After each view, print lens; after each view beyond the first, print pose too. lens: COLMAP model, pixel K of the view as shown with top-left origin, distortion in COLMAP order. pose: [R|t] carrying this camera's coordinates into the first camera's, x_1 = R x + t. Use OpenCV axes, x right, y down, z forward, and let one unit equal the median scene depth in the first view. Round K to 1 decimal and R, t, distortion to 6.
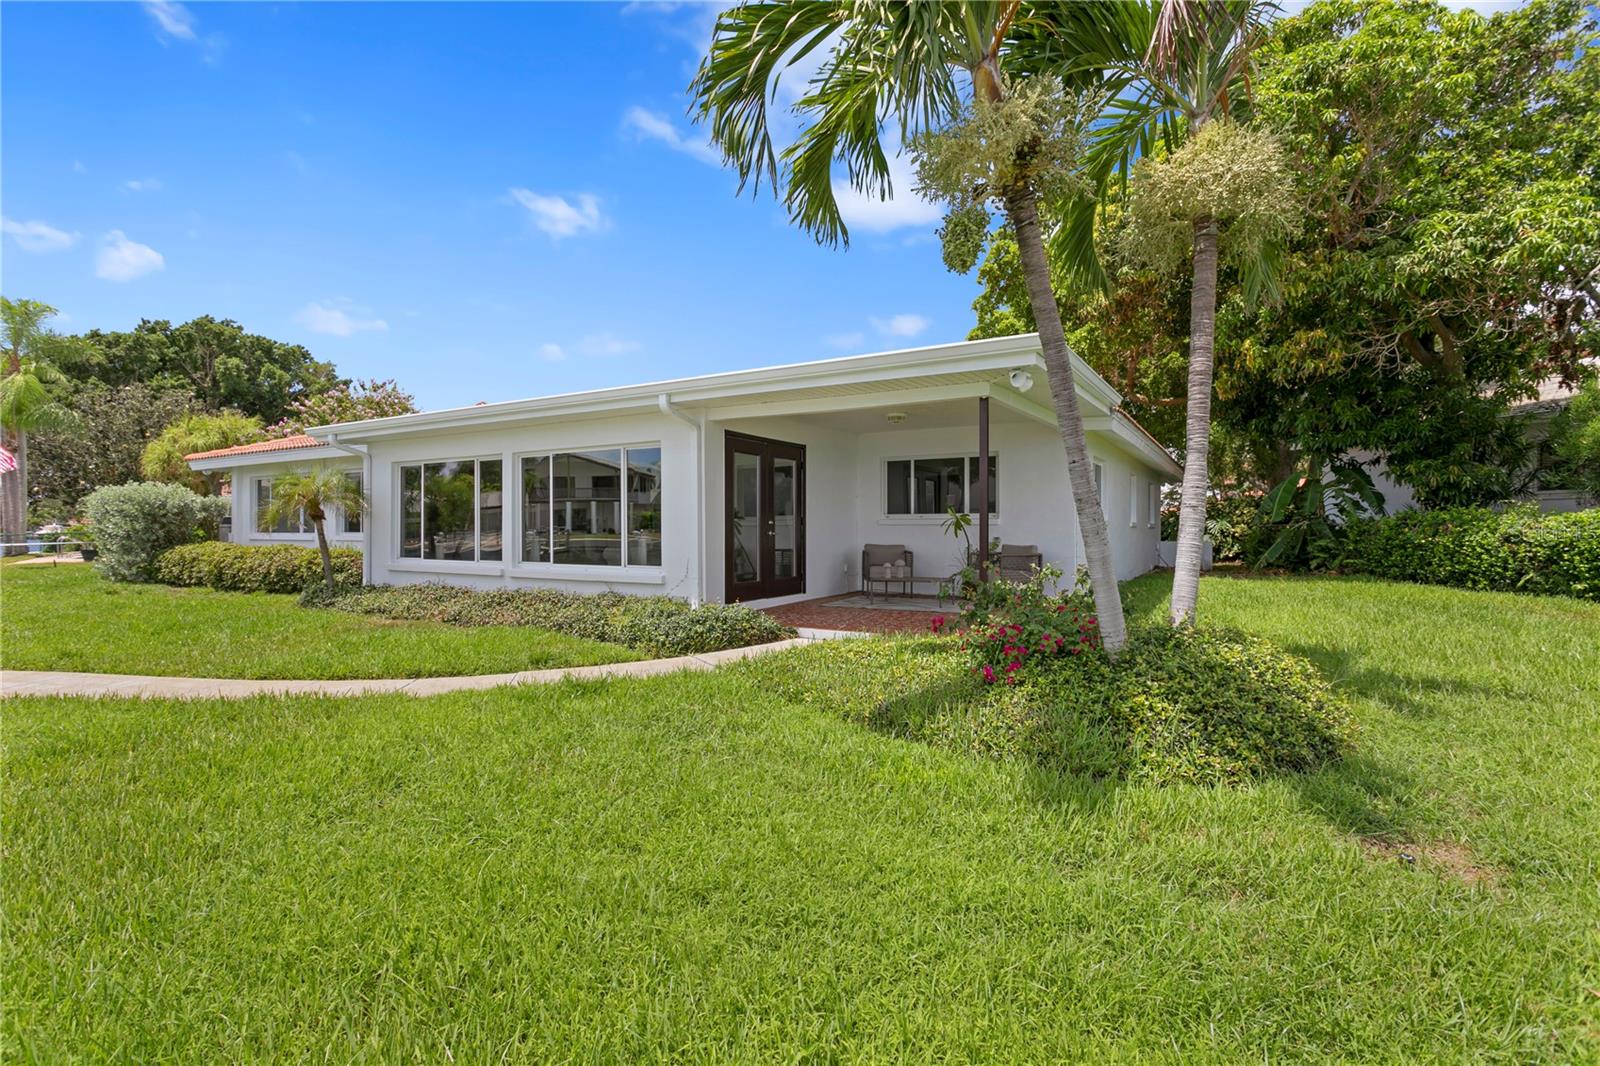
lens RADIAL K [[754.3, 0, 790.0], [0, 754.3, 529.3], [0, 0, 1]] dist [0.002839, 0.001216]
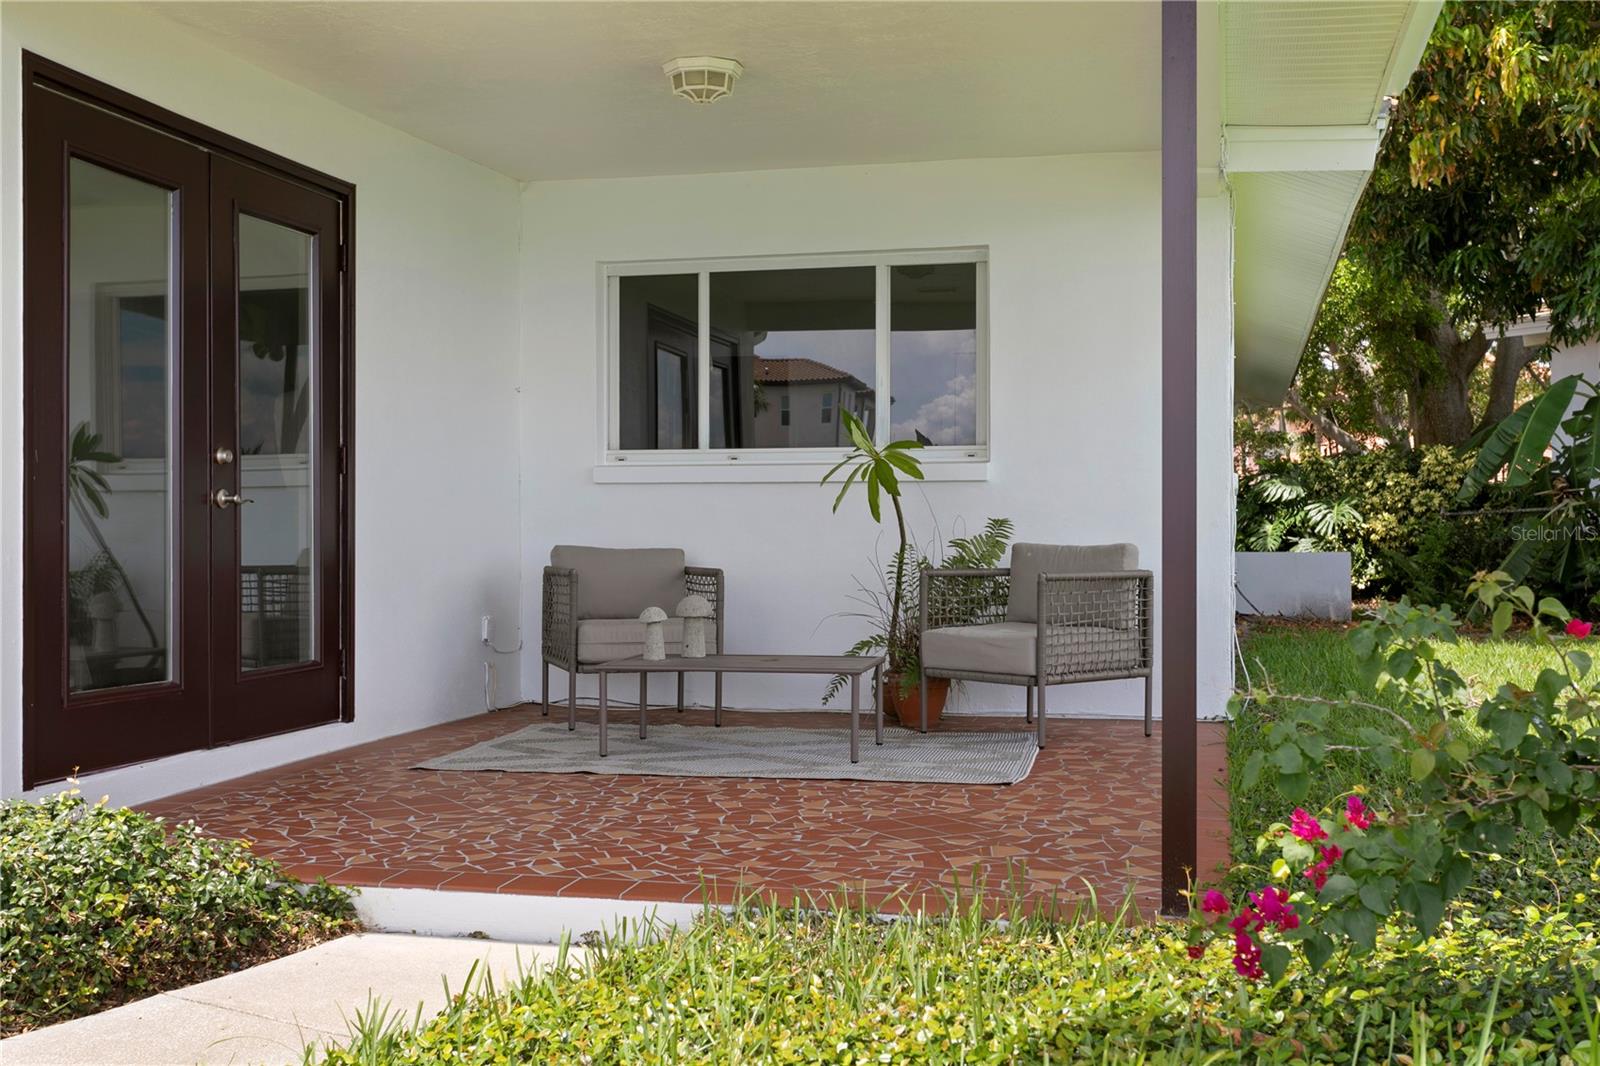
lens RADIAL K [[1796.4, 0, 800.0], [0, 1796.4, 533.0], [0, 0, 1]] dist [0.006364, -0.026266]
pose [[0.957103, -0.000189, 0.289747, -0.013491], [0.001053, 0.999995, -0.002825, 0.017588], [-0.289745, 0.003009, 0.957099, 0.315965]]
